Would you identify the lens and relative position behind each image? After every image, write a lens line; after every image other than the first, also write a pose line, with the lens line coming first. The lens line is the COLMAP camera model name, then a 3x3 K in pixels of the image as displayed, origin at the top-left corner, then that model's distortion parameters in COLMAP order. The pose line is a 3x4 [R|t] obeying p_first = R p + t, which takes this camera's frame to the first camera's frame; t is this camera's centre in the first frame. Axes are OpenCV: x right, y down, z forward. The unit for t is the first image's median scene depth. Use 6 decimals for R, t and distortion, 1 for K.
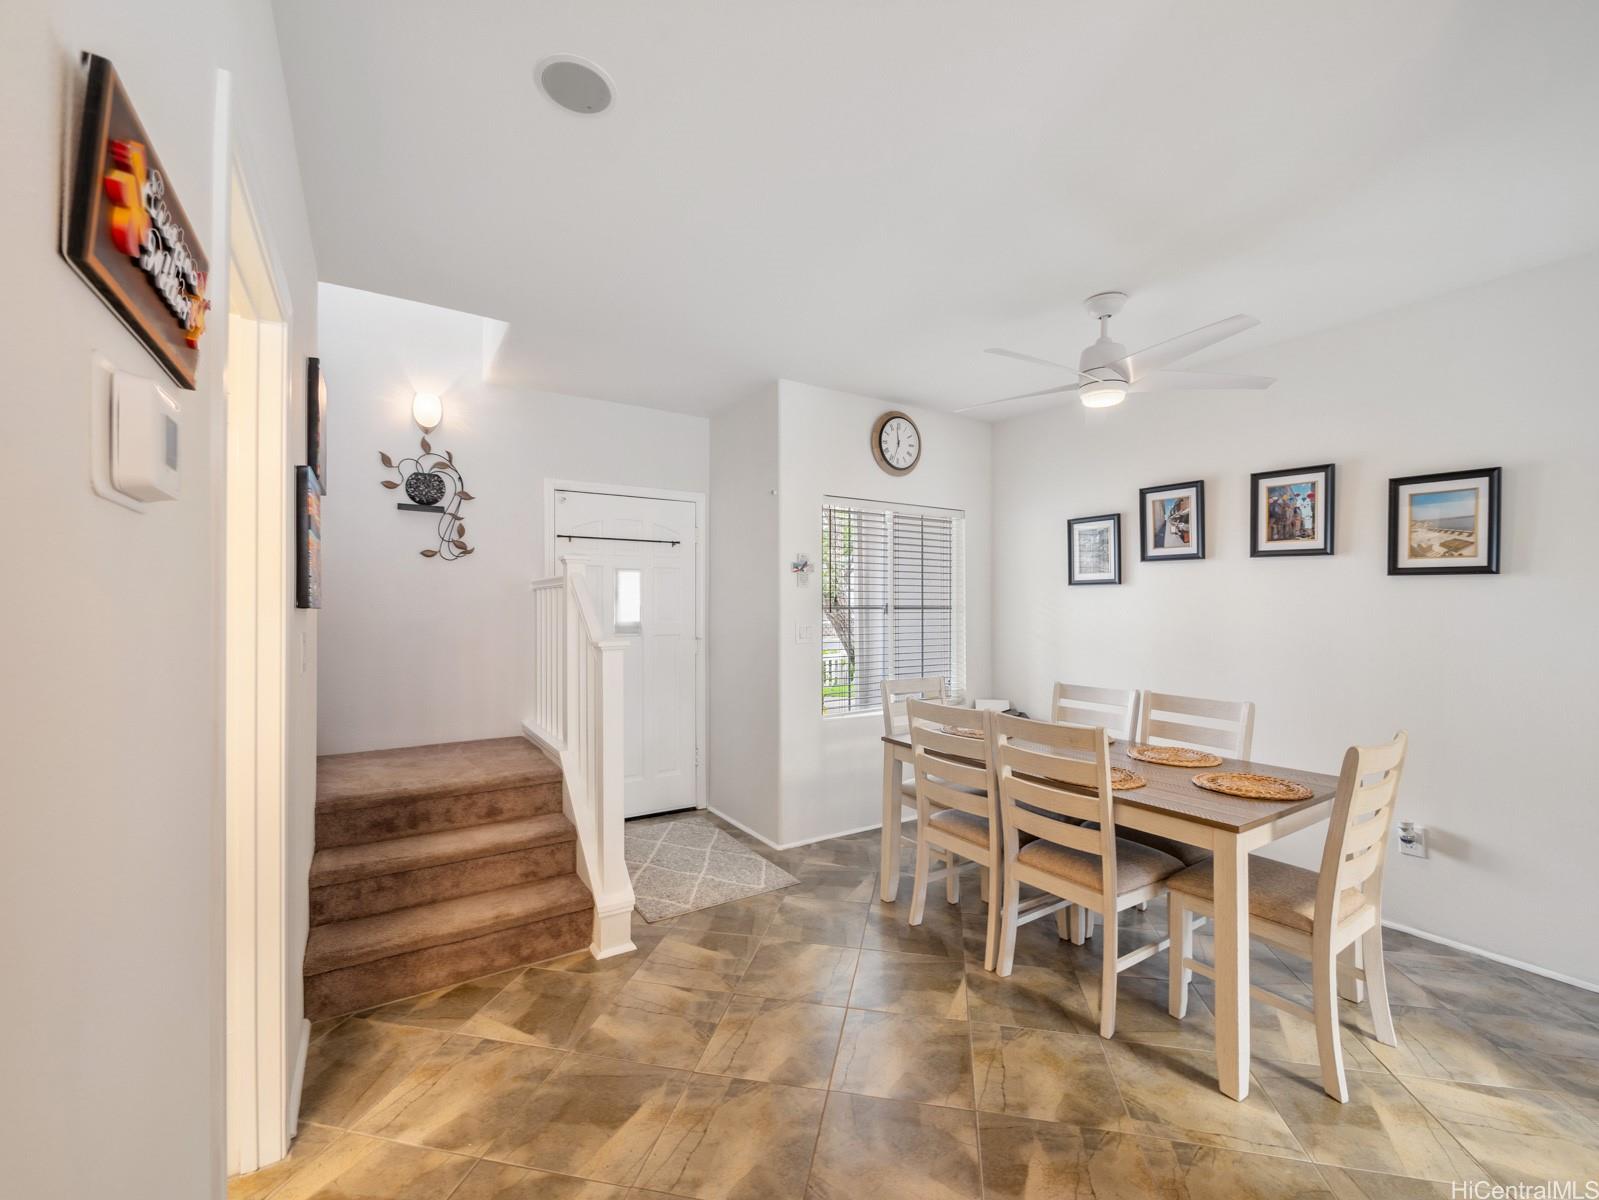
lens RADIAL K [[654.7, 0, 801.4], [0, 654.7, 611.1], [0, 0, 1]] dist [-0.007814, 0.001157]
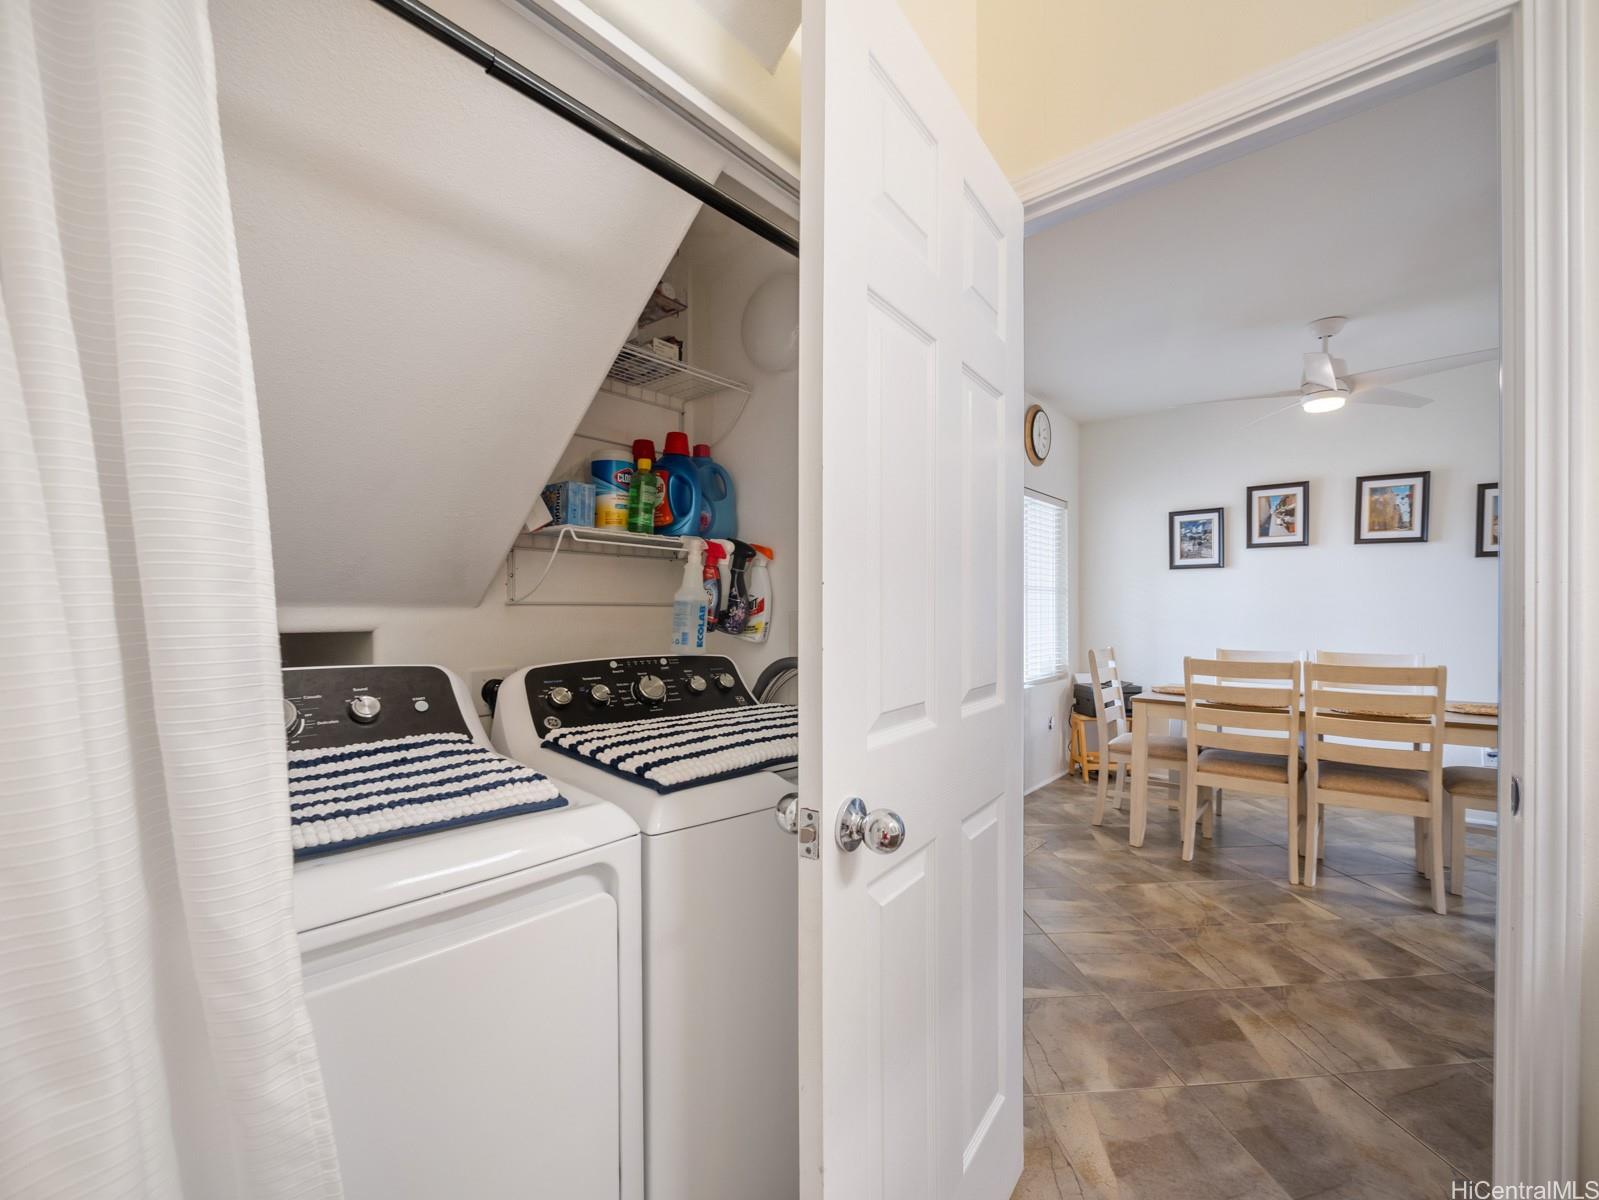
lens RADIAL K [[654.7, 0, 839.3], [0, 654.7, 617.5], [0, 0, 1]] dist [-0.007814, 0.001157]
pose [[0.960100, -0.005853, 0.279595, -0.615586], [0.004215, 0.999970, 0.006459, 0.046007], [-0.279624, -0.005023, 0.960096, 0.082625]]
